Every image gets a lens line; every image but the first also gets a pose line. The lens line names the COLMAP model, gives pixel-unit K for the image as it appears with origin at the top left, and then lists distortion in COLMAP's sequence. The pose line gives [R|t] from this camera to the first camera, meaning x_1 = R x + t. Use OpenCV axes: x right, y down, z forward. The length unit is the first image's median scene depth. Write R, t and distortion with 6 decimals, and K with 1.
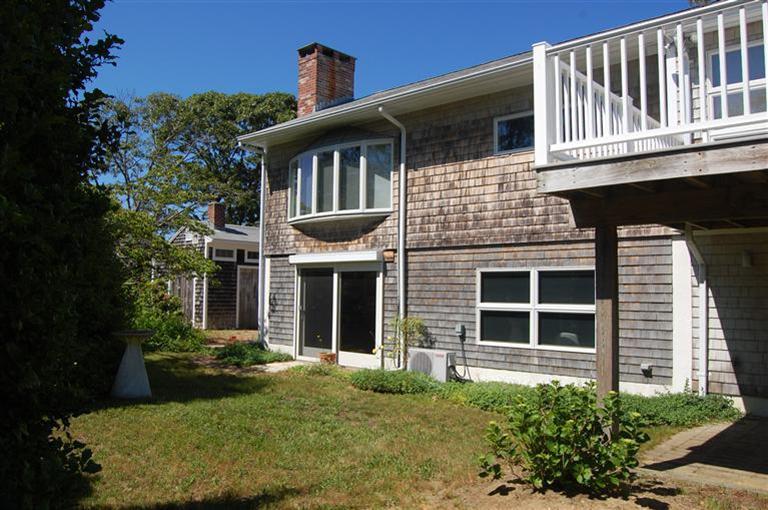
lens RADIAL K [[612.5, 0, 384.0], [0, 612.5, 255.0], [0, 0, 1]] dist [-0.061779, -0.003554]
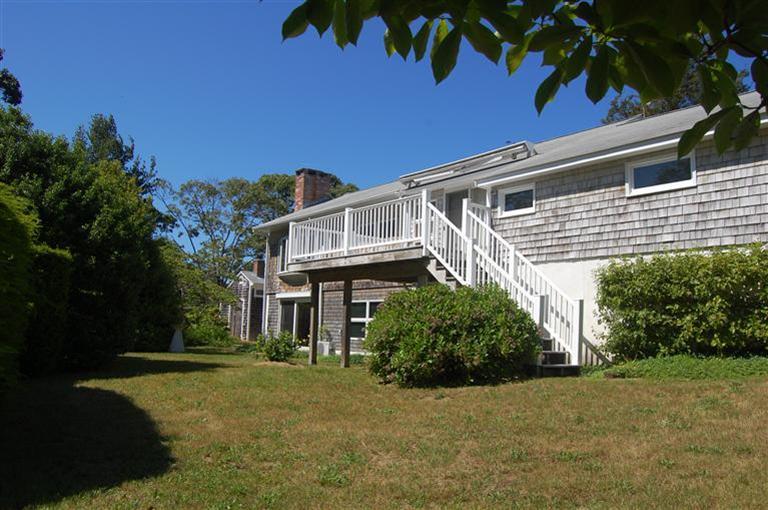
lens RADIAL K [[614.3, 0, 383.8], [0, 614.3, 268.7], [0, 0, 1]] dist [-0.000016, -0.000652]
pose [[0.985358, 0.007327, -0.170338, 0.423788], [-0.015619, 0.998754, -0.047390, 0.007620], [0.169778, 0.049357, 0.984245, -0.664048]]
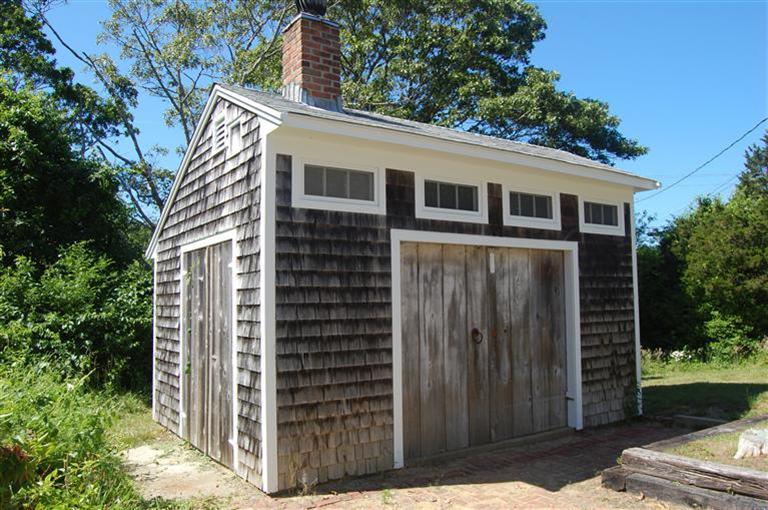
lens RADIAL K [[612.5, 0, 384.0], [0, 612.5, 255.0], [0, 0, 1]] dist [-0.061779, -0.003554]
pose [[0.971837, -0.046090, -0.231104, -0.257101], [0.040602, 0.998770, -0.028447, 0.050176], [0.232131, 0.018263, 0.972513, 1.047152]]
